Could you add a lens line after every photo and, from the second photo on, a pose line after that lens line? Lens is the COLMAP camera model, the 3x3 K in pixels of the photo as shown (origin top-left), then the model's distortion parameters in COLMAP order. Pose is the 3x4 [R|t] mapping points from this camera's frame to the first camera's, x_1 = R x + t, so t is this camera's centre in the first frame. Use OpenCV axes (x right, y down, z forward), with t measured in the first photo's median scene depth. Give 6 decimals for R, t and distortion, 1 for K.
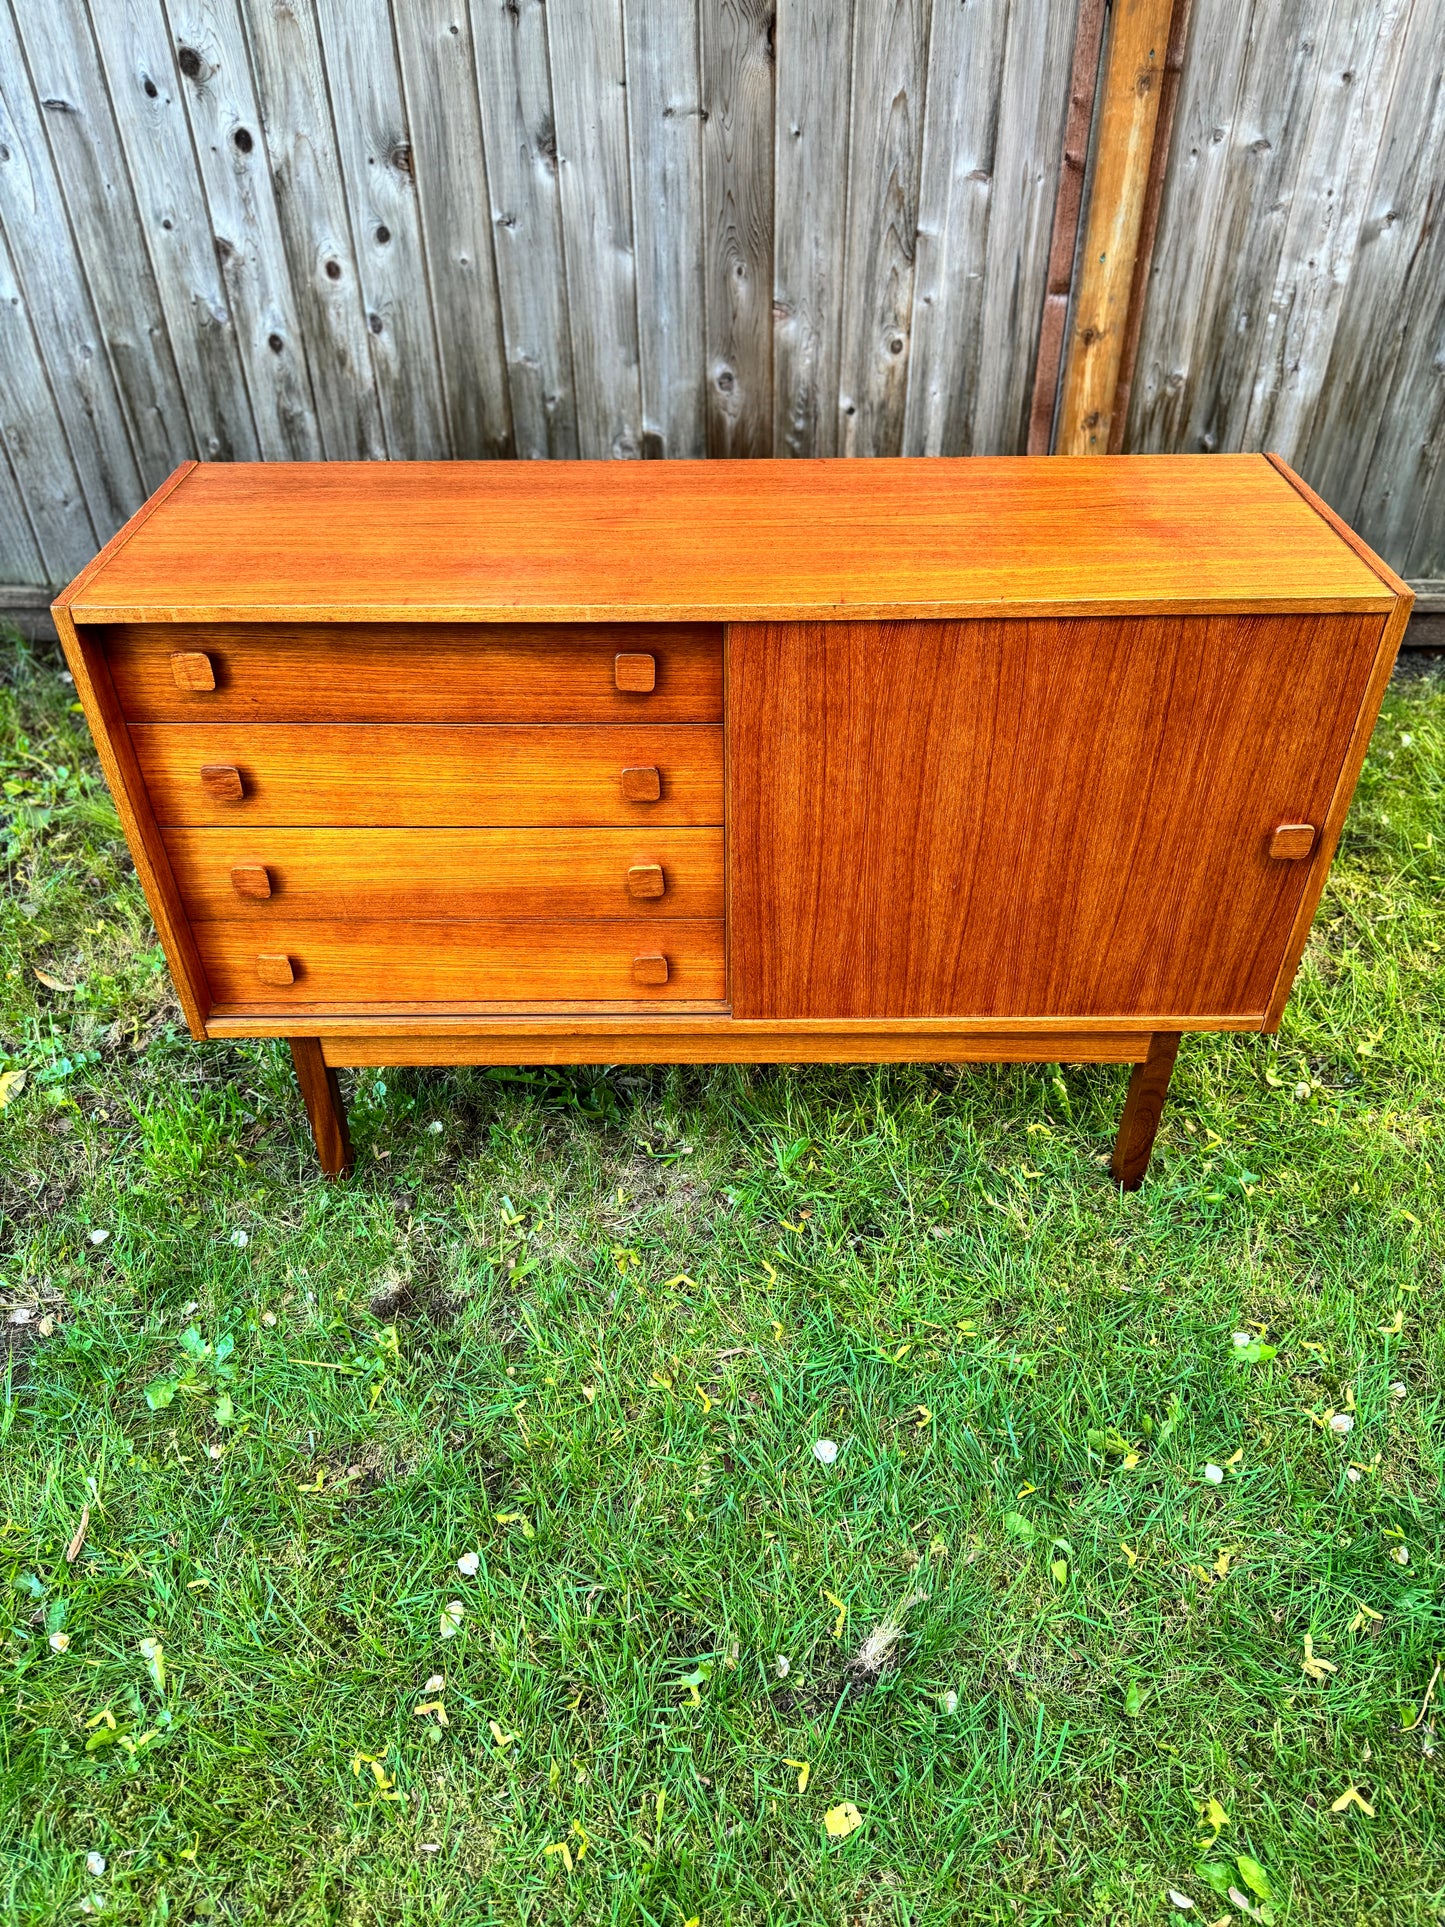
lens RADIAL K [[1362.3, 0, 723.5], [0, 1362.3, 953.1], [0, 0, 1]] dist [0.051272, -0.058585]
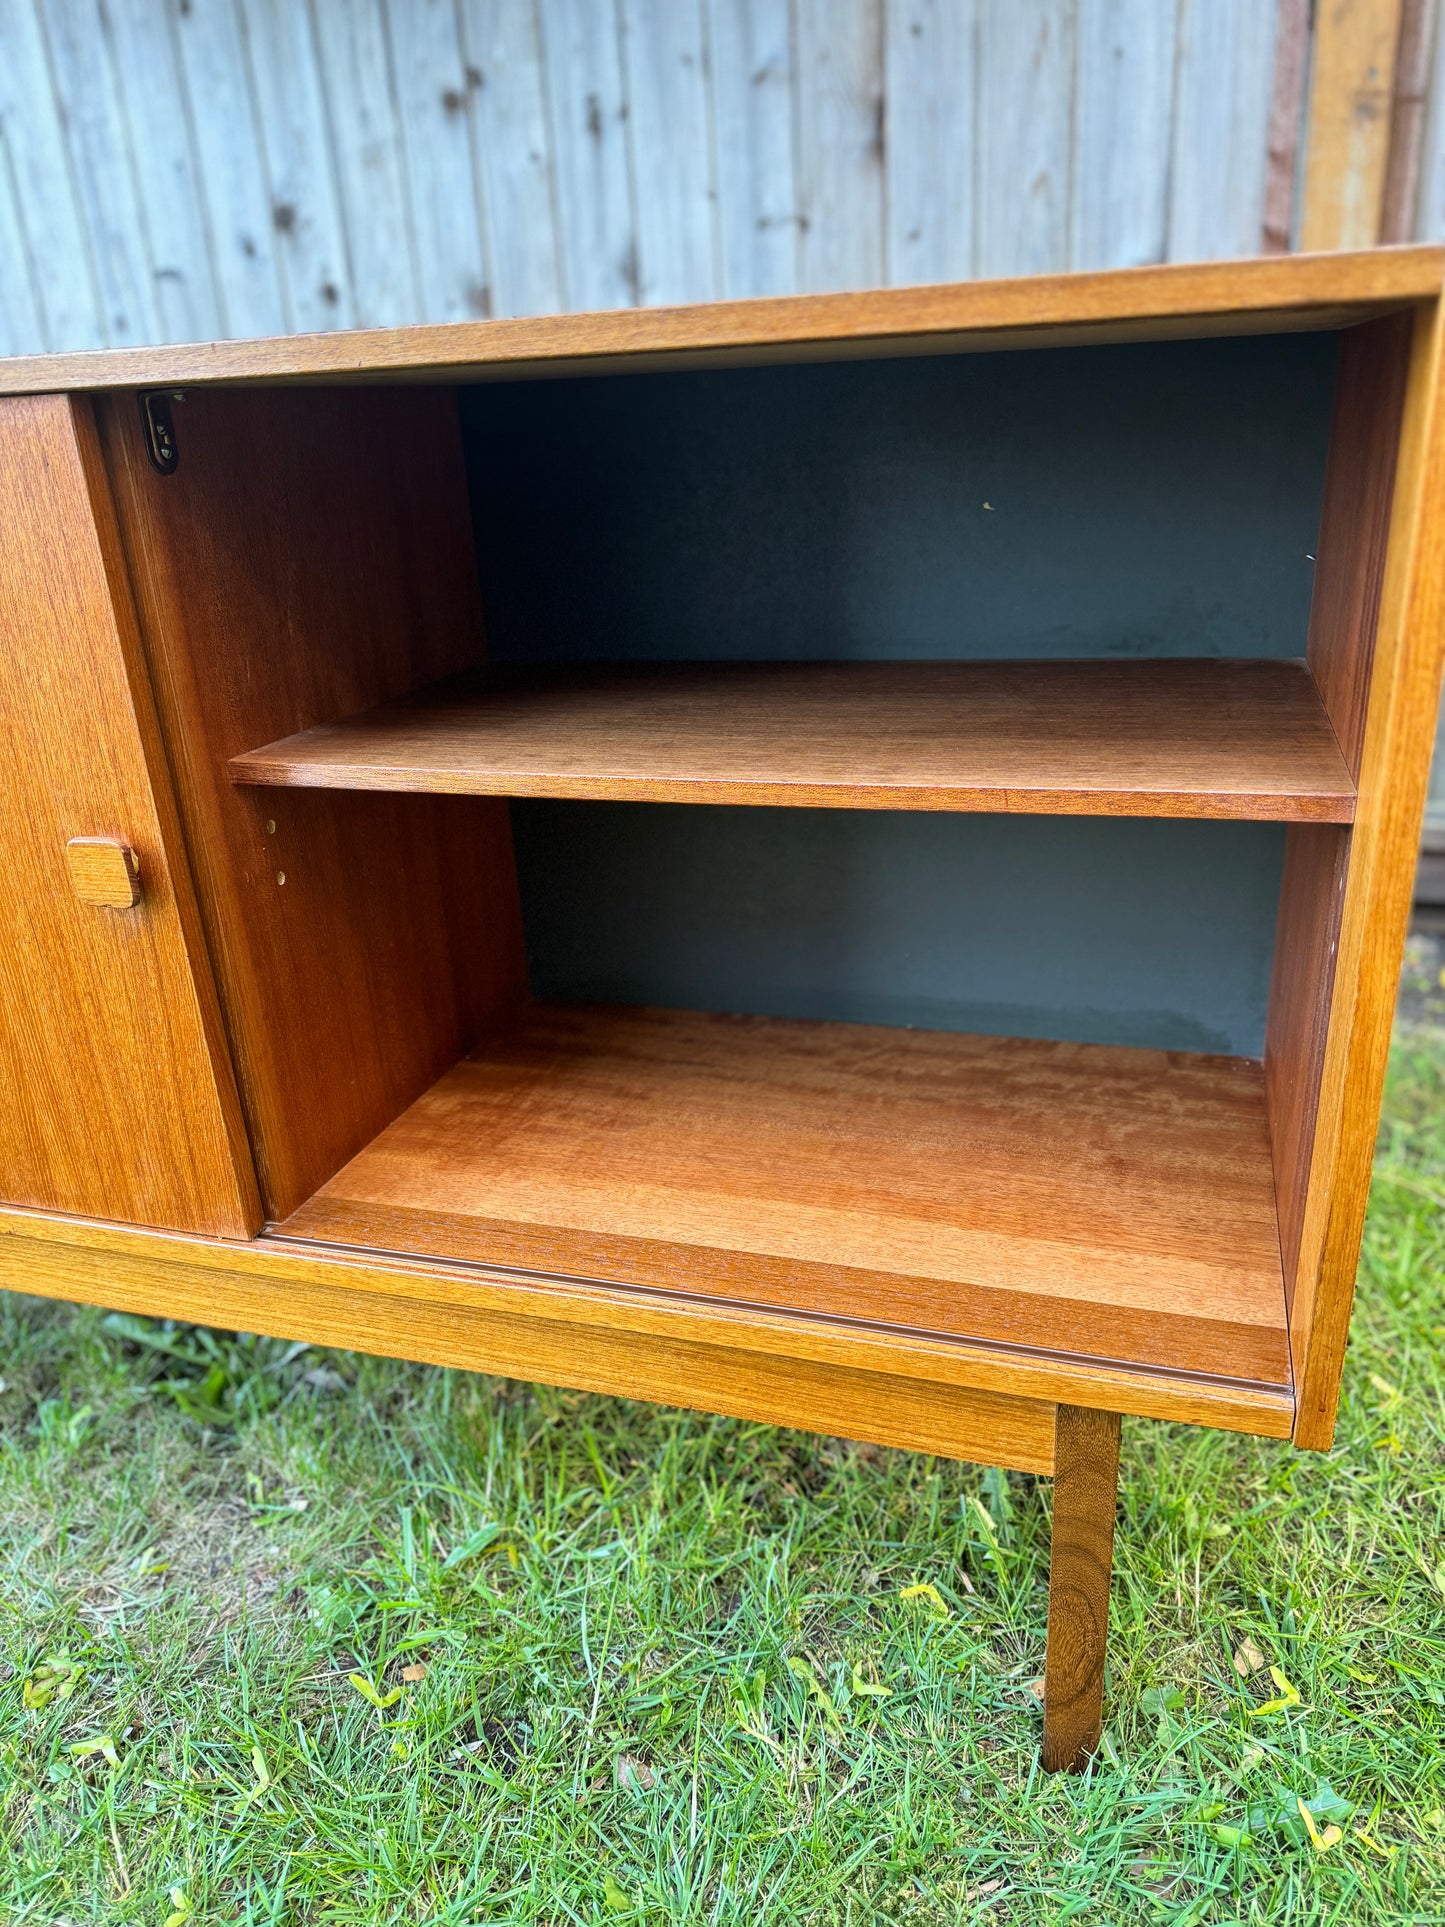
lens RADIAL K [[1383.0, 0, 722.5], [0, 1383.0, 963.5], [0, 0, 1]] dist [-0.007053, 0.000770]
pose [[0.950980, 0.077754, -0.299319, 0.233711], [-0.153991, 0.958410, -0.240286, 0.031281], [0.268187, 0.274600, 0.923402, 0.353004]]
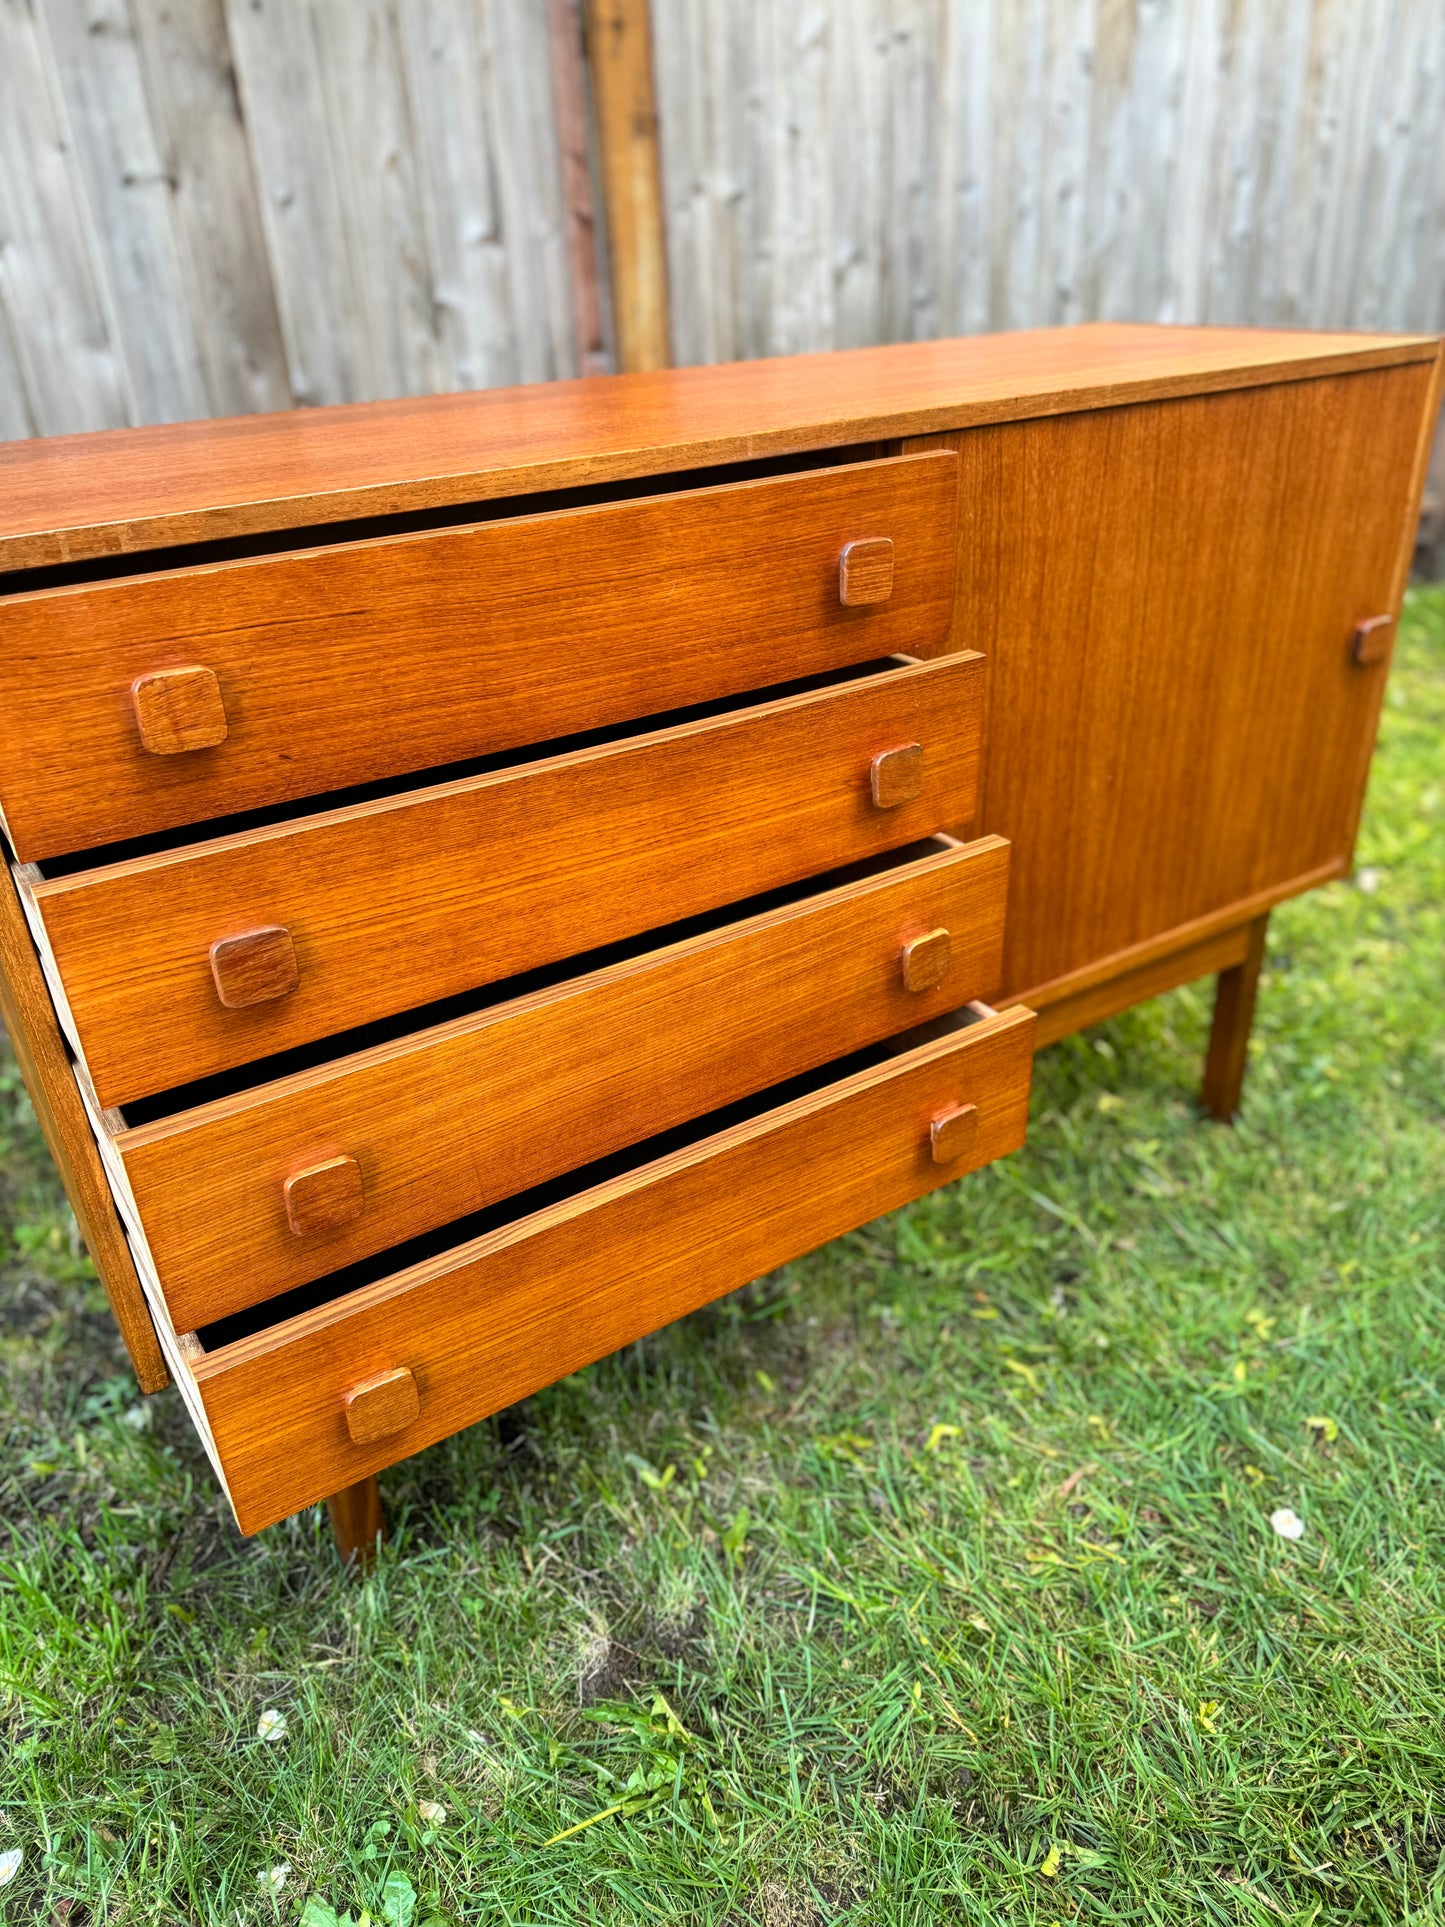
lens RADIAL K [[1400.4, 0, 719.4], [0, 1400.4, 951.8], [0, 0, 1]] dist [0.004064, -0.009187]
pose [[0.833905, -0.281952, 0.474453, -0.284153], [0.367193, 0.925224, -0.095553, 0.025958], [-0.412034, 0.253898, 0.875079, 0.249983]]
